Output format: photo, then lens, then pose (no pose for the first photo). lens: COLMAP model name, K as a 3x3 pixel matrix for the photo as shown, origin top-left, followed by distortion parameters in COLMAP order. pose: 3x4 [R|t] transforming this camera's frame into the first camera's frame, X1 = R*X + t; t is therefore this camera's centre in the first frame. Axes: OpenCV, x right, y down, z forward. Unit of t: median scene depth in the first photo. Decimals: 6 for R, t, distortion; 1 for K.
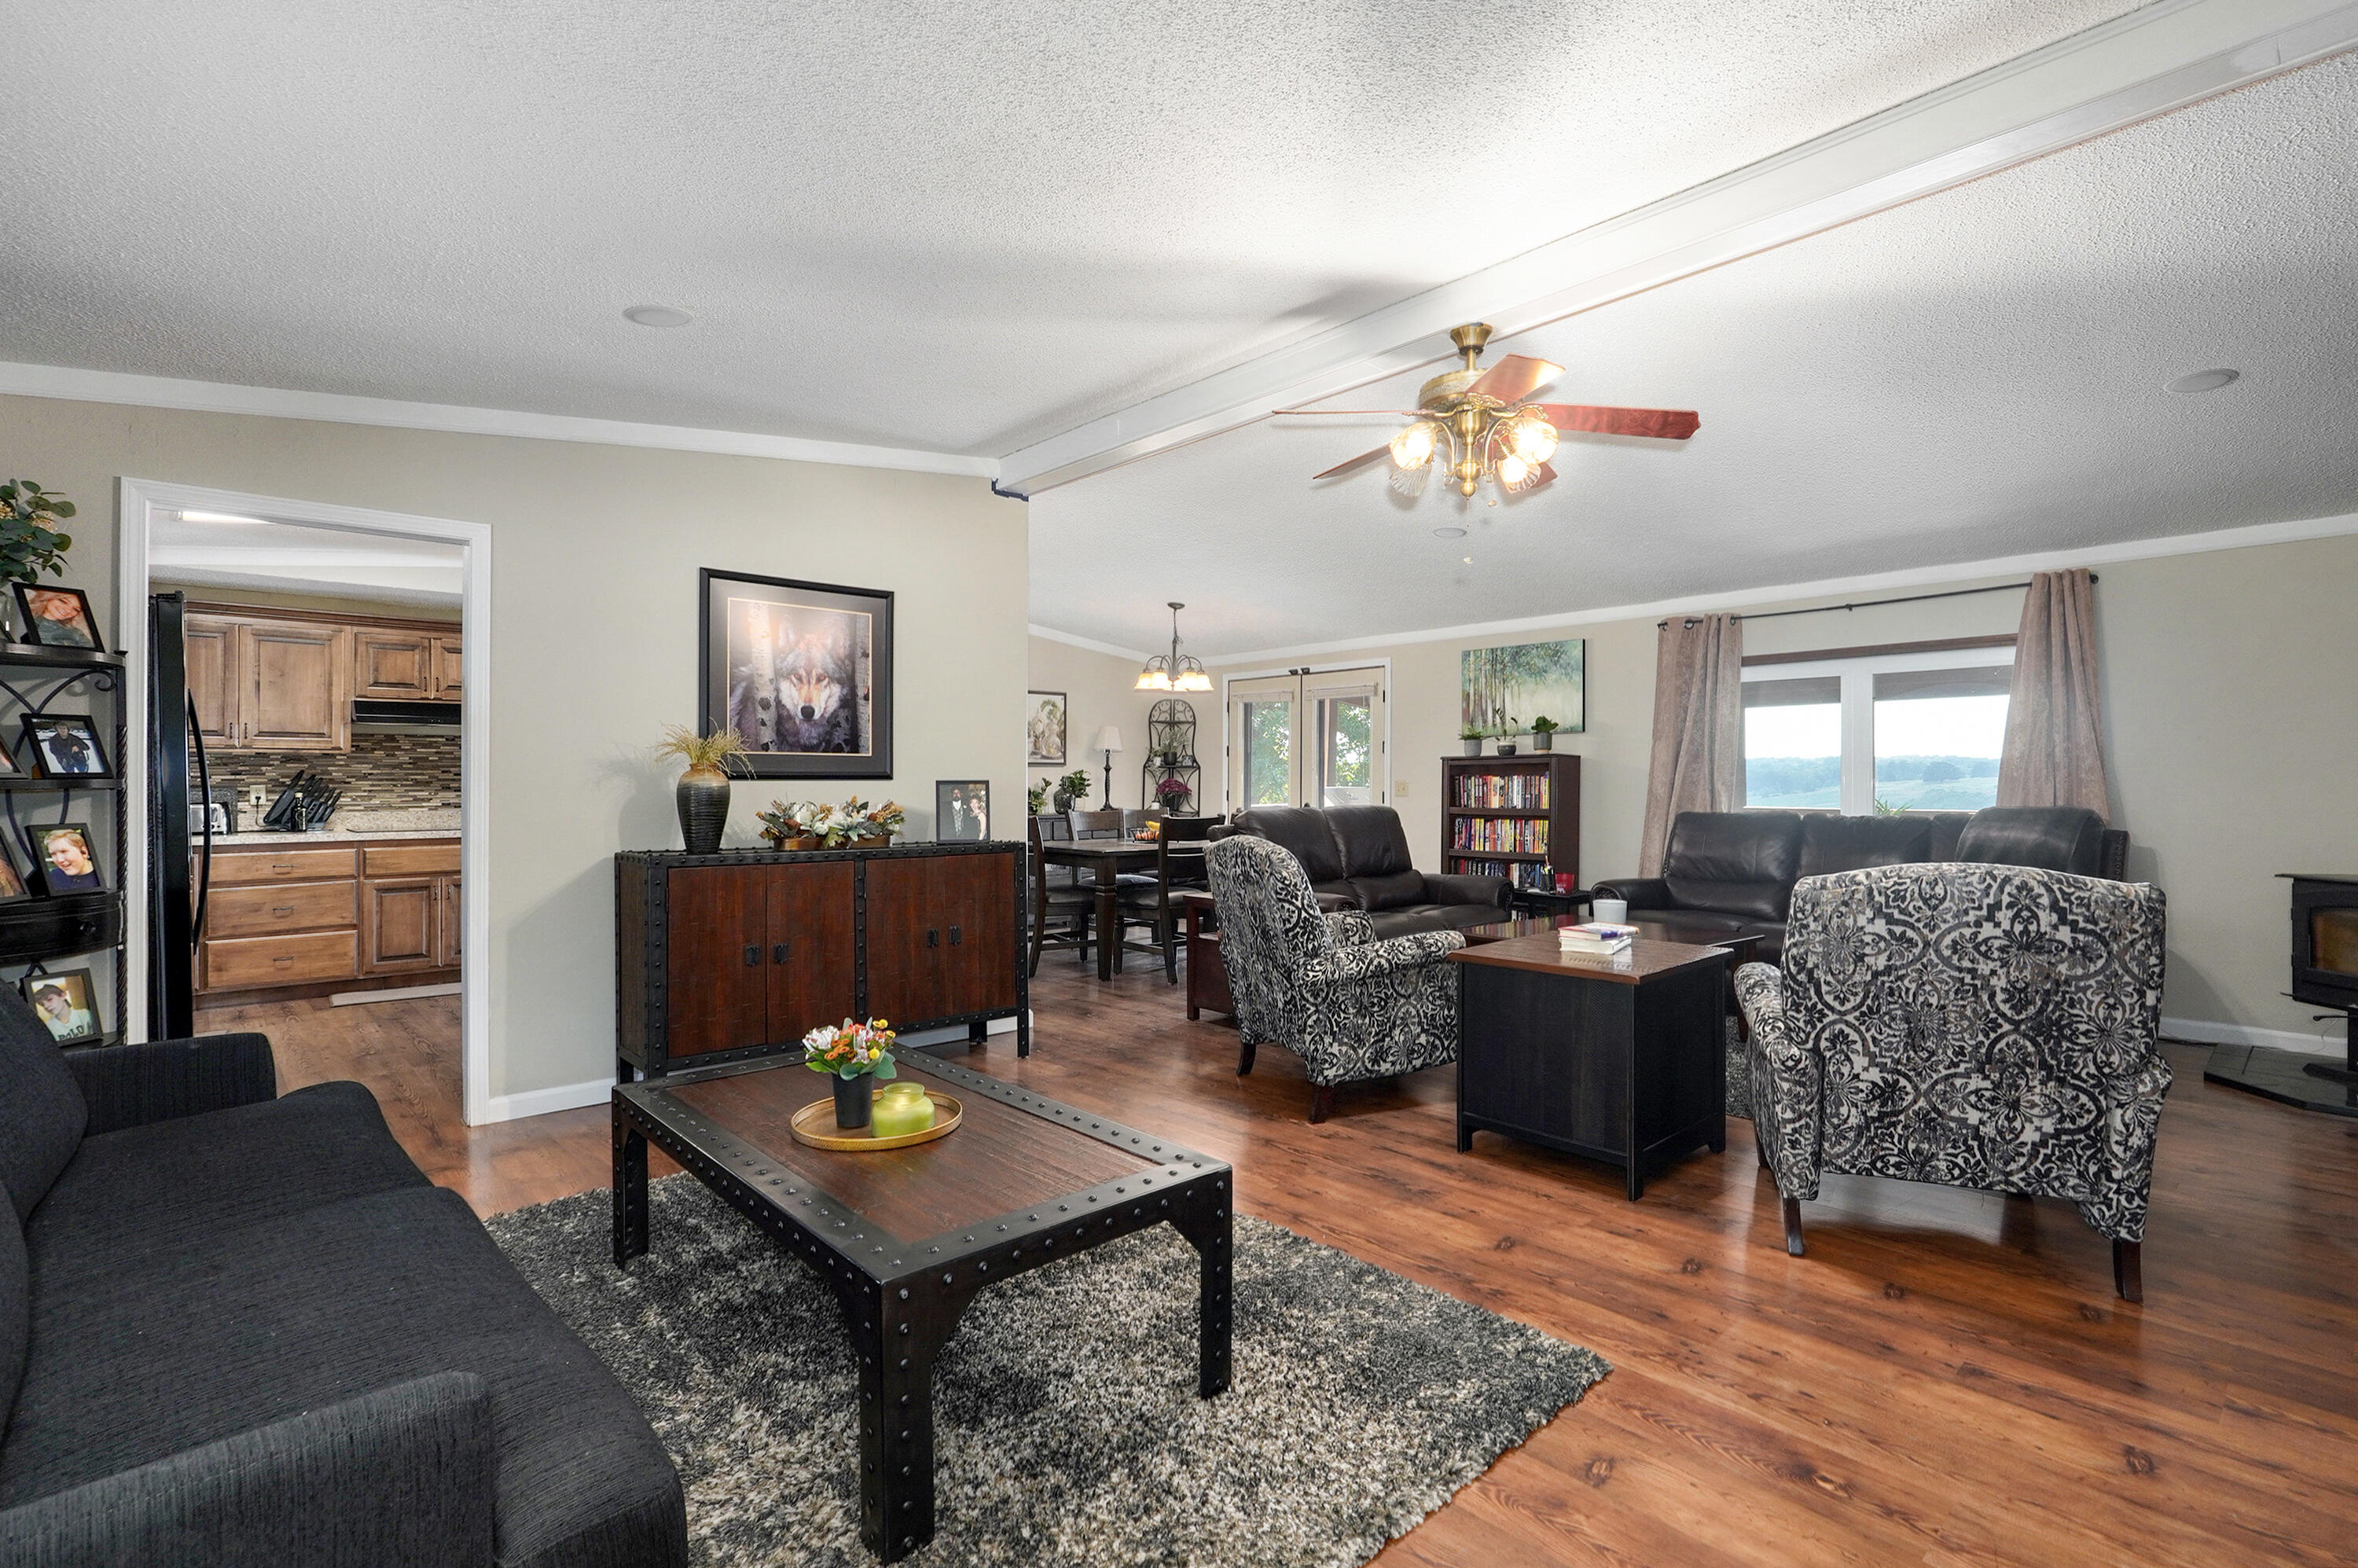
lens RADIAL K [[1083.6, 0, 1180.6], [0, 1083.6, 757.6], [0, 0, 1]] dist [-0.001160, -0.000109]
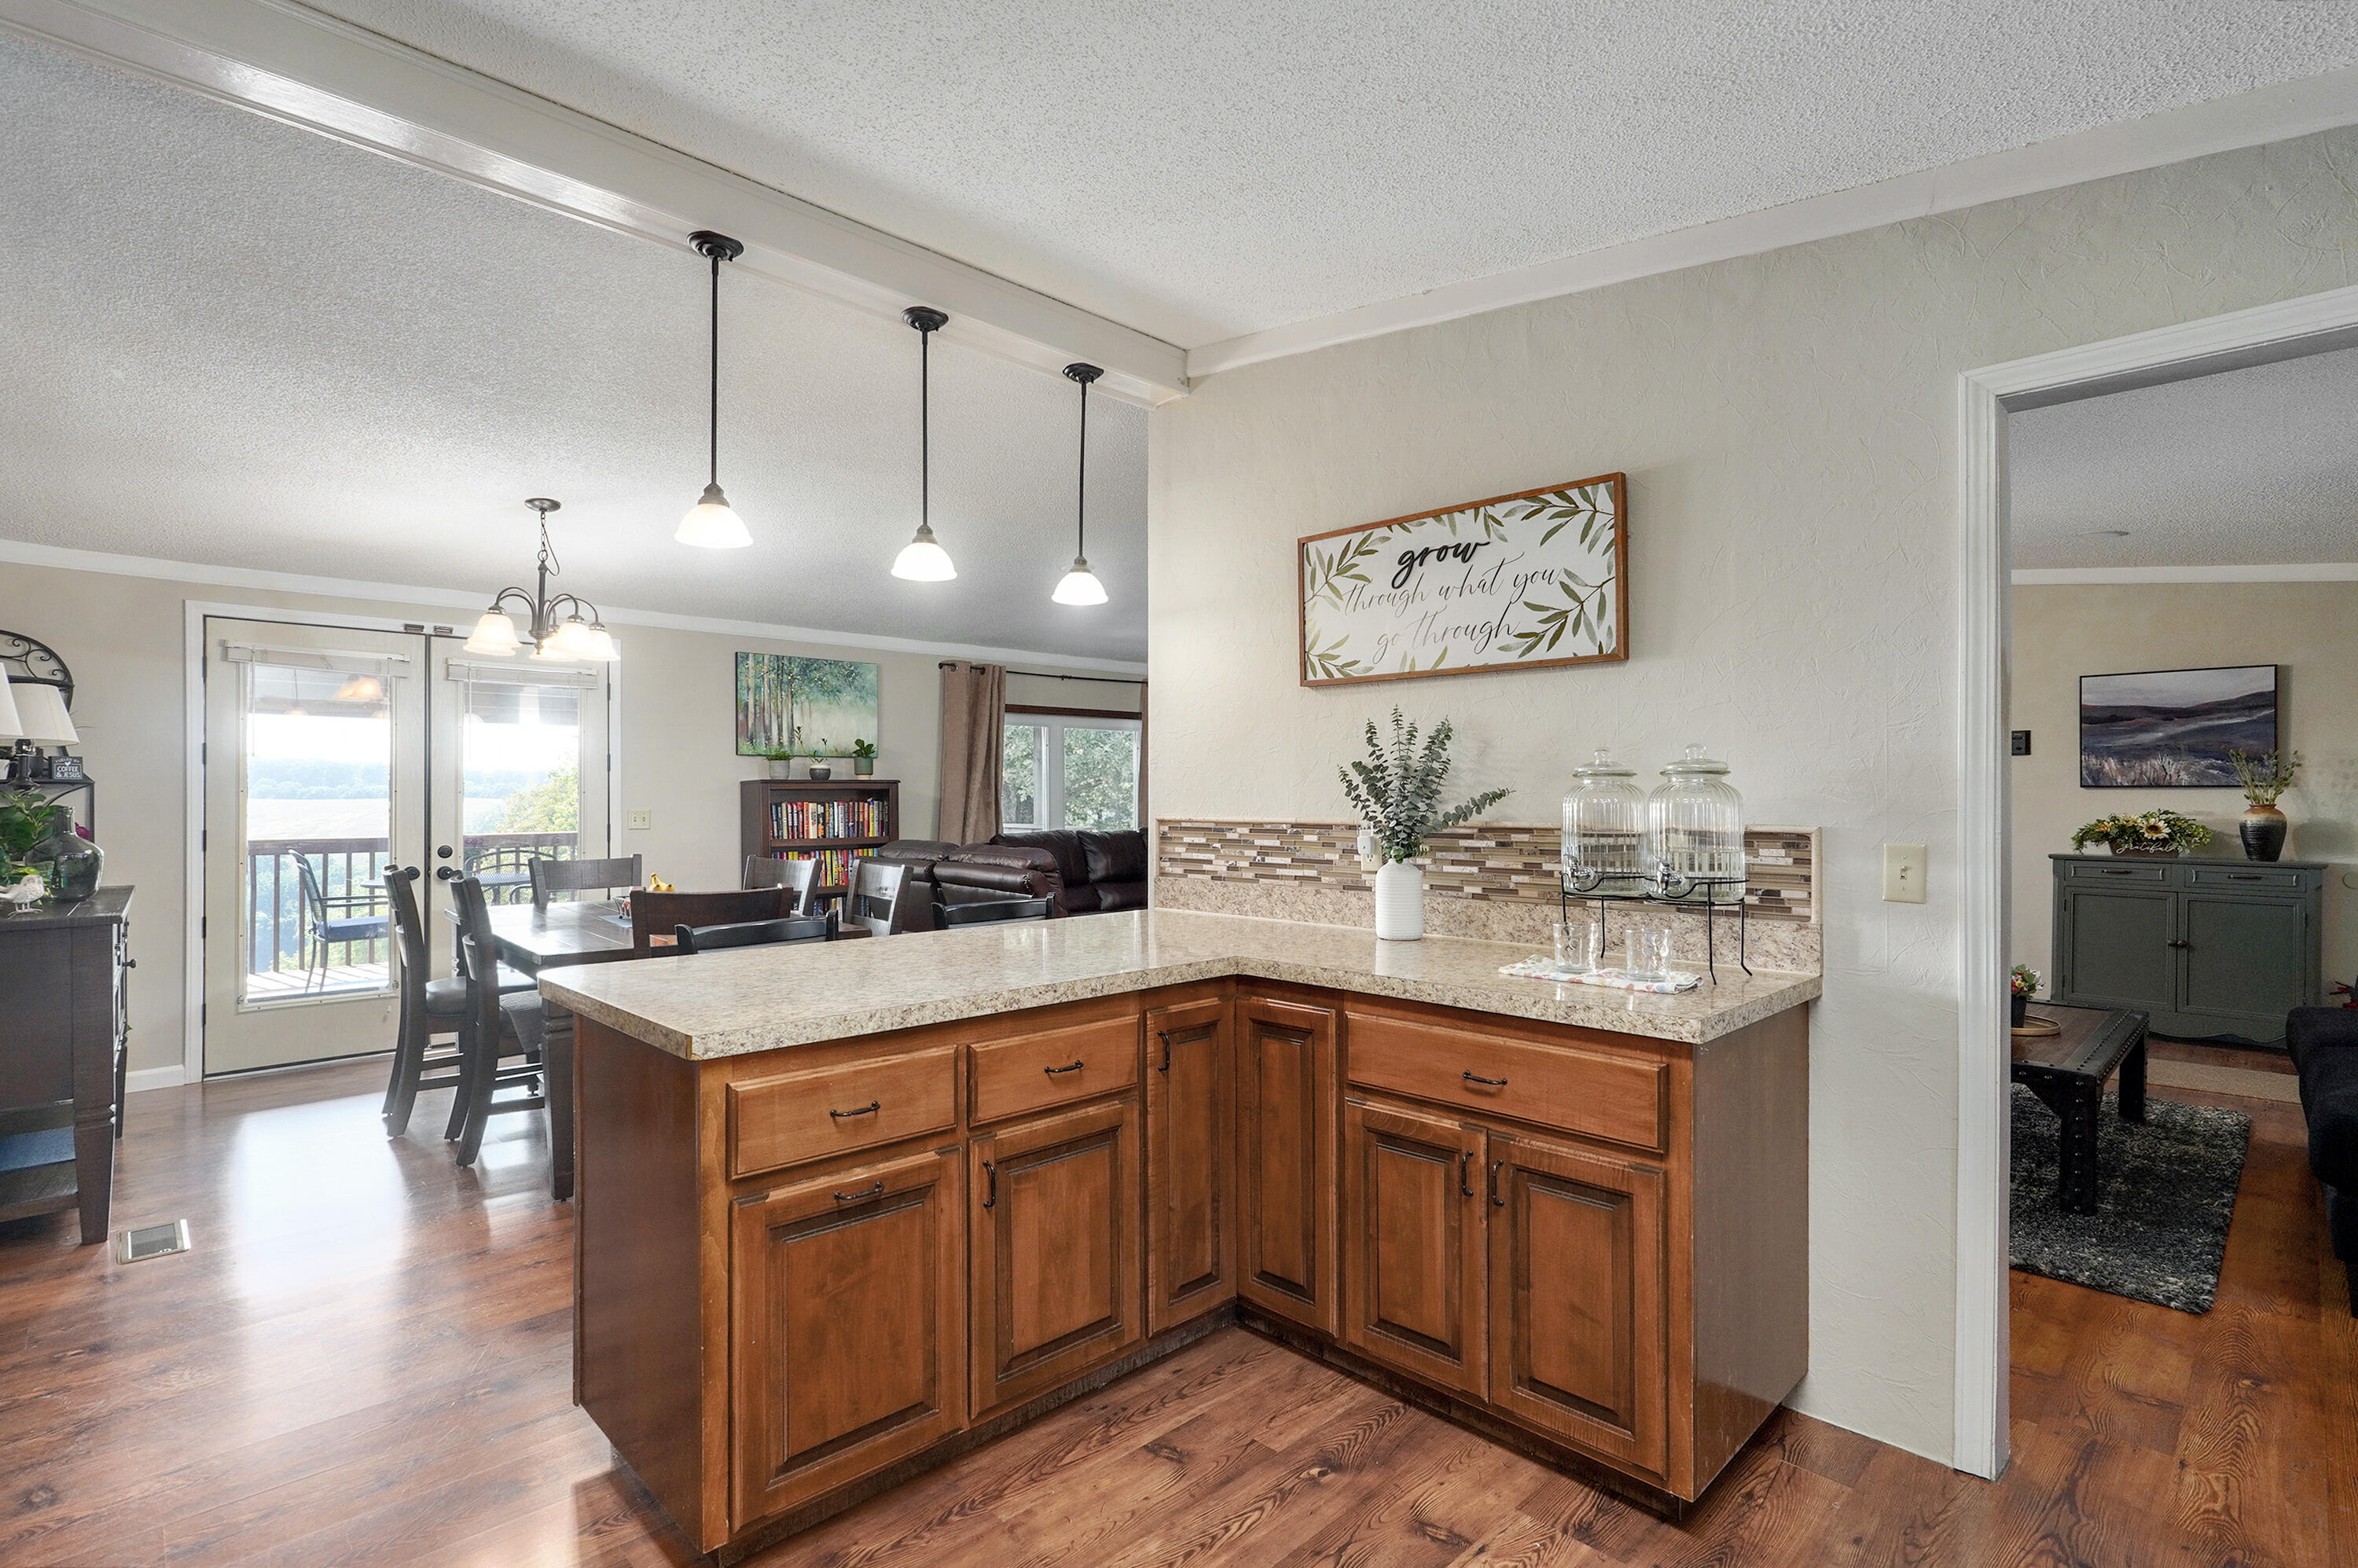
lens RADIAL K [[1136.0, 0, 1179.0], [0, 1136.0, 784.0], [0, 0, 1]] dist [-0.003562, 0.000811]
pose [[-0.034953, 0.008706, 0.999351, -0.657239], [-0.024310, 0.999659, -0.009558, 0.003254], [-0.999093, -0.024628, -0.034729, 0.735598]]
